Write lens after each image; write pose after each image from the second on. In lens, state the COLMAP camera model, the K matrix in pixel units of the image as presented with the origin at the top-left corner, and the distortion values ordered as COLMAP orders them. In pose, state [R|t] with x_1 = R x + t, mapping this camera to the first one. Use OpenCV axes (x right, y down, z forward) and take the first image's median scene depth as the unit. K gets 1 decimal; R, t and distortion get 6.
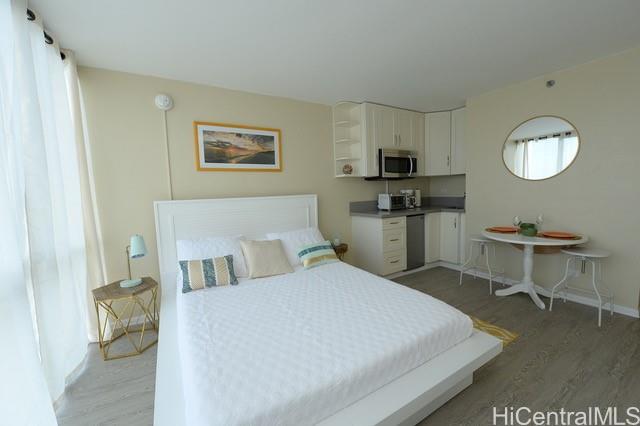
lens RADIAL K [[251.6, 0, 320.0], [0, 251.6, 213.0], [0, 0, 1]] dist [-0.021045, -0.000171]
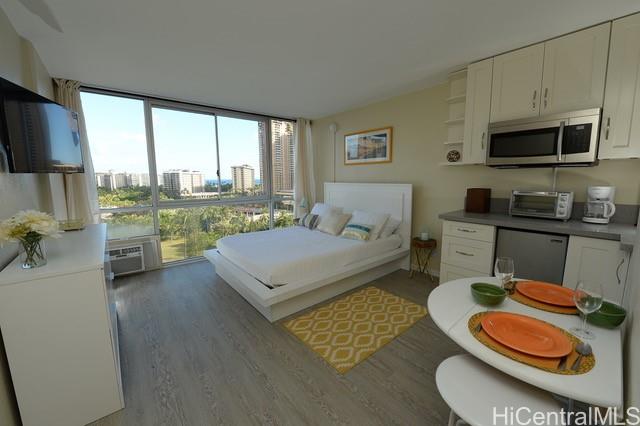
lens RADIAL K [[251.6, 0, 320.0], [0, 251.6, 213.0], [0, 0, 1]] dist [-0.021045, -0.000171]
pose [[0.159224, 0.170821, -0.972352, 1.184646], [-0.085072, 0.983627, 0.158871, -0.112935], [0.983570, 0.057424, 0.171149, 0.600549]]
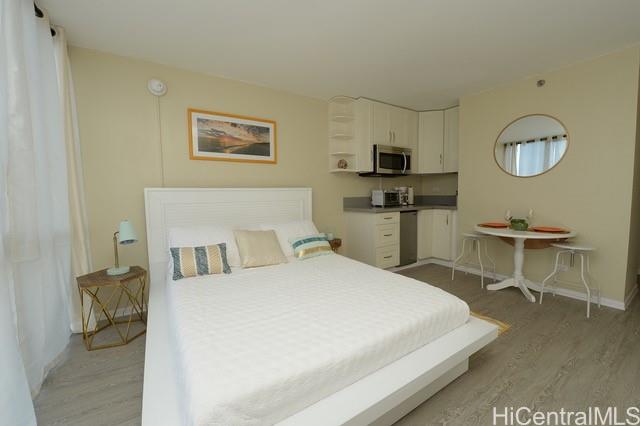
lens RADIAL K [[251.6, 0, 320.0], [0, 251.6, 213.0], [0, 0, 1]] dist [-0.021045, -0.000171]
pose [[0.999205, 0.016569, 0.036265, -0.017004], [-0.016114, 0.999788, -0.012809, 0.047549], [-0.036469, 0.012215, 0.999260, 0.009110]]
